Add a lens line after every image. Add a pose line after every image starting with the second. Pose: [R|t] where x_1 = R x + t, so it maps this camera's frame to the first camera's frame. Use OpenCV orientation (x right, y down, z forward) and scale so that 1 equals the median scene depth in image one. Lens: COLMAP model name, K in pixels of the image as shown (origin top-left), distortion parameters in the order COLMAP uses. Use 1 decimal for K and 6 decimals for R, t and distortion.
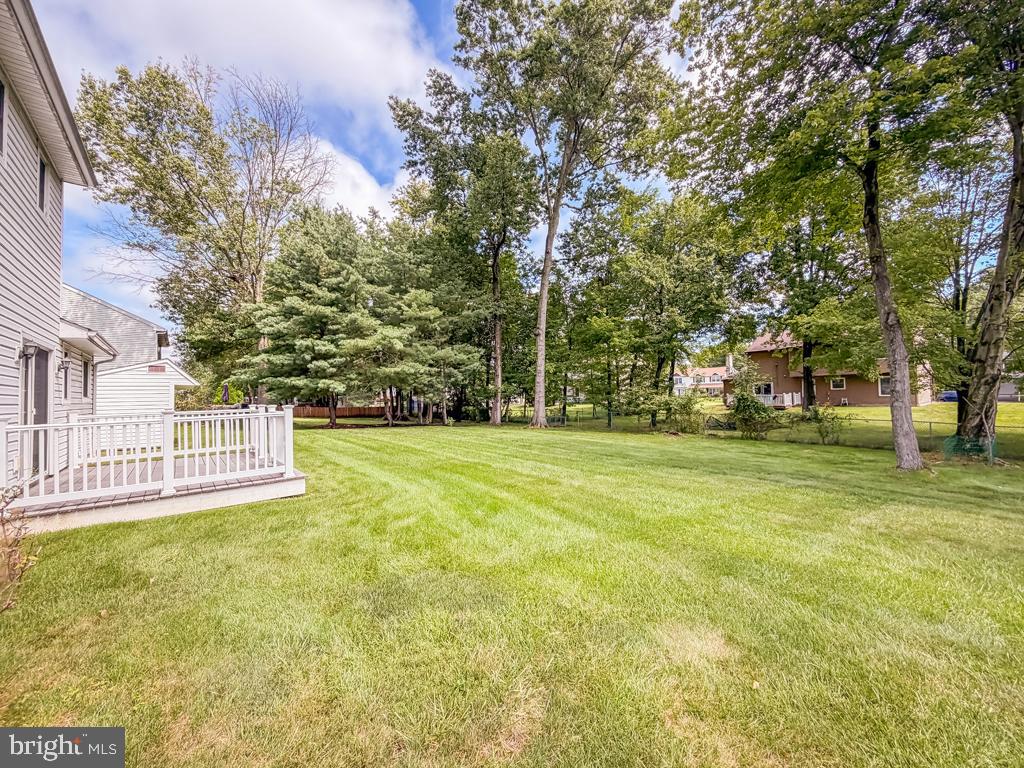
lens RADIAL K [[424.8, 0, 512.0], [0, 424.8, 384.0], [0, 0, 1]] dist [-0.000029, -0.000095]
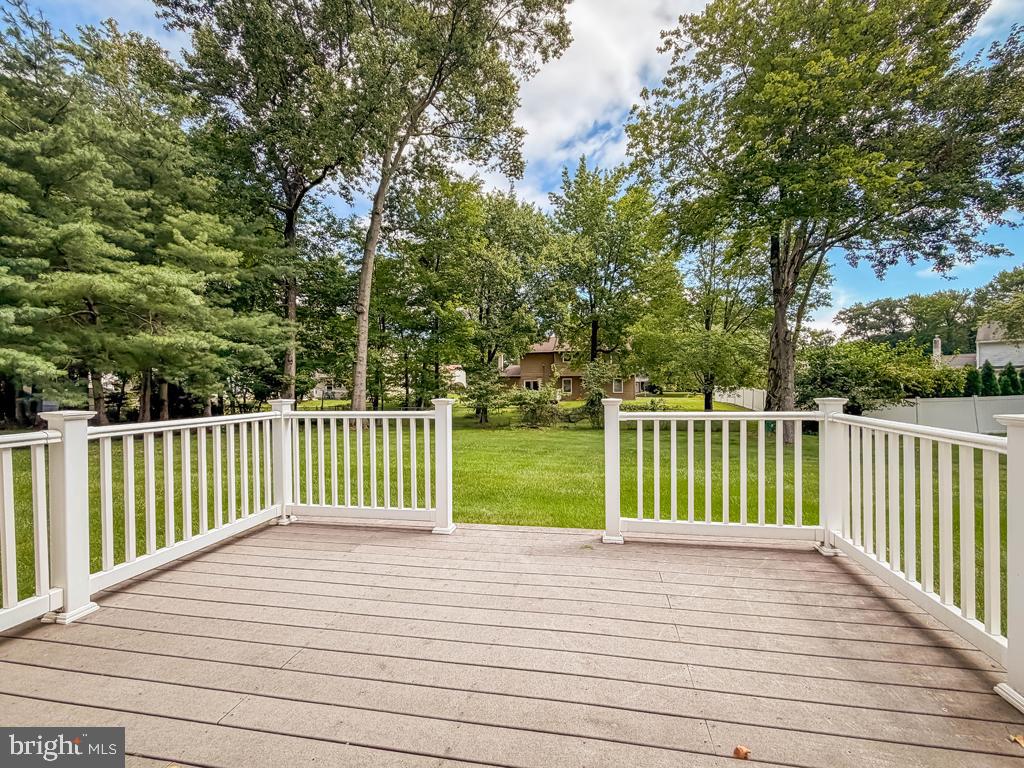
lens RADIAL K [[424.8, 0, 512.0], [0, 424.8, 384.0], [0, 0, 1]] dist [-0.000029, -0.000095]
pose [[0.739737, 0.021359, 0.672558, -0.306400], [-0.029029, 0.999579, 0.000184, 0.011614], [-0.672270, -0.019660, 0.740045, 0.247724]]
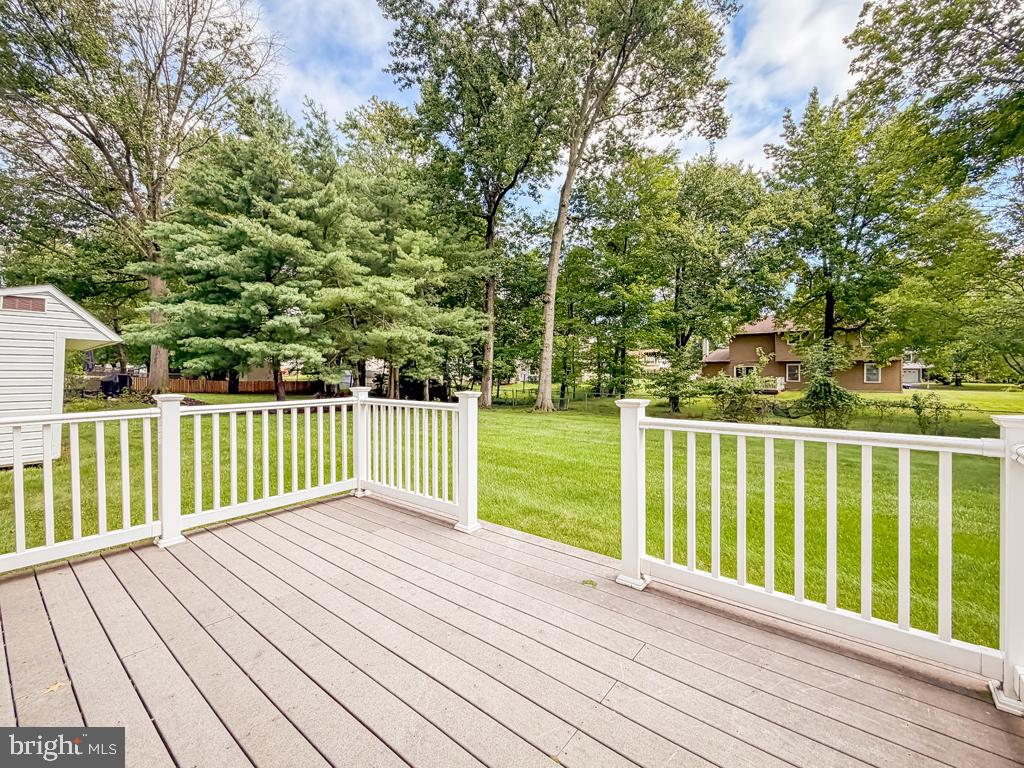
lens RADIAL K [[420.4, 0, 515.6], [0, 420.4, 368.1], [0, 0, 1]] dist [-0.000121, 0.000054]
pose [[0.969440, 0.028138, 0.243709, -0.233885], [-0.032750, 0.999353, 0.014893, 0.006304], [-0.243132, -0.022419, 0.969734, 0.230080]]
